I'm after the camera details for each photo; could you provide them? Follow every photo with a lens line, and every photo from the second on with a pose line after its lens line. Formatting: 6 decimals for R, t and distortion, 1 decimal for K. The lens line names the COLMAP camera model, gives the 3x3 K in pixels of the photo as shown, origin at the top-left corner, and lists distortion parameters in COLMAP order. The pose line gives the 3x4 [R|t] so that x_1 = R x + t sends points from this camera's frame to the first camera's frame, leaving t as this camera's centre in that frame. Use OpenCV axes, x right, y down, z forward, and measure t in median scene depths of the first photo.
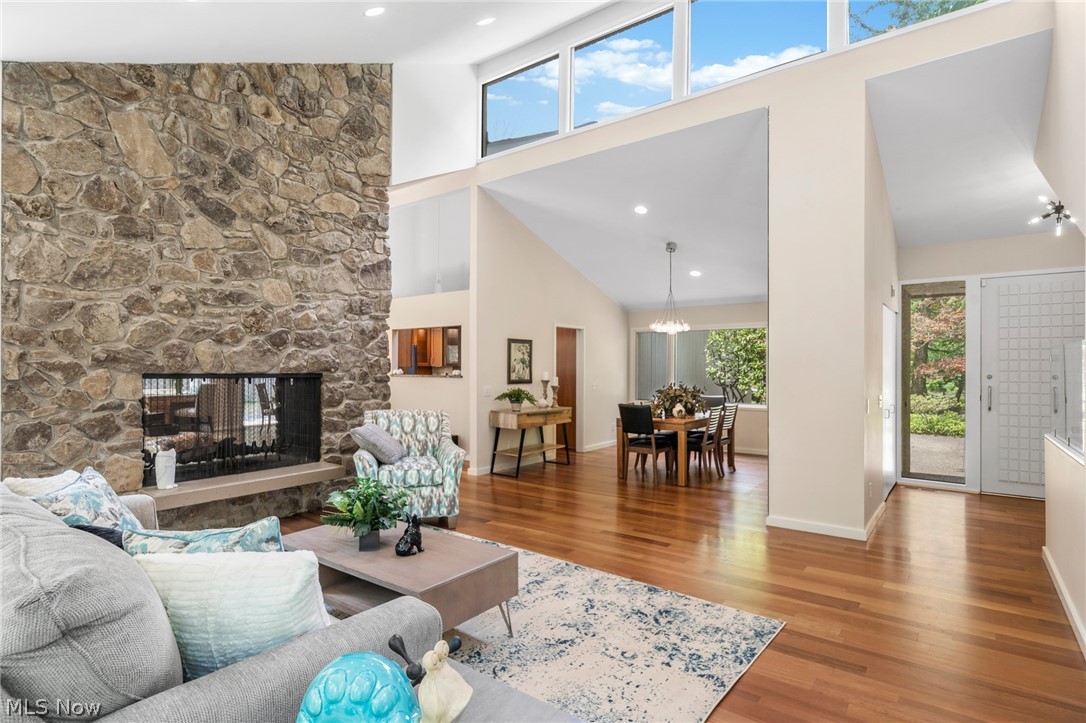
lens RADIAL K [[552.6, 0, 541.9], [0, 552.6, 365.9], [0, 0, 1]] dist [-0.001416, 0.000043]
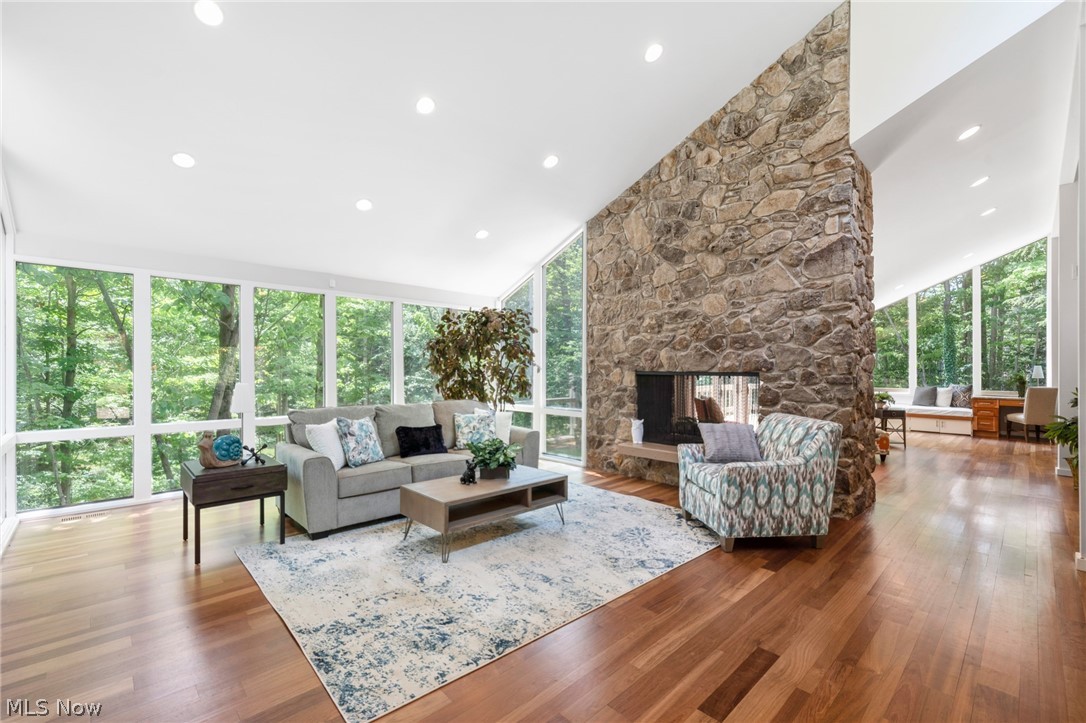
lens RADIAL K [[470.4, 0, 538.4], [0, 470.4, 366.2], [0, 0, 1]] dist [-0.000922, -0.000038]
pose [[-0.161441, -0.005396, -0.986868, 0.633143], [0.000567, 0.999984, -0.005561, 0.006447], [0.986882, -0.001458, -0.161435, 0.848741]]
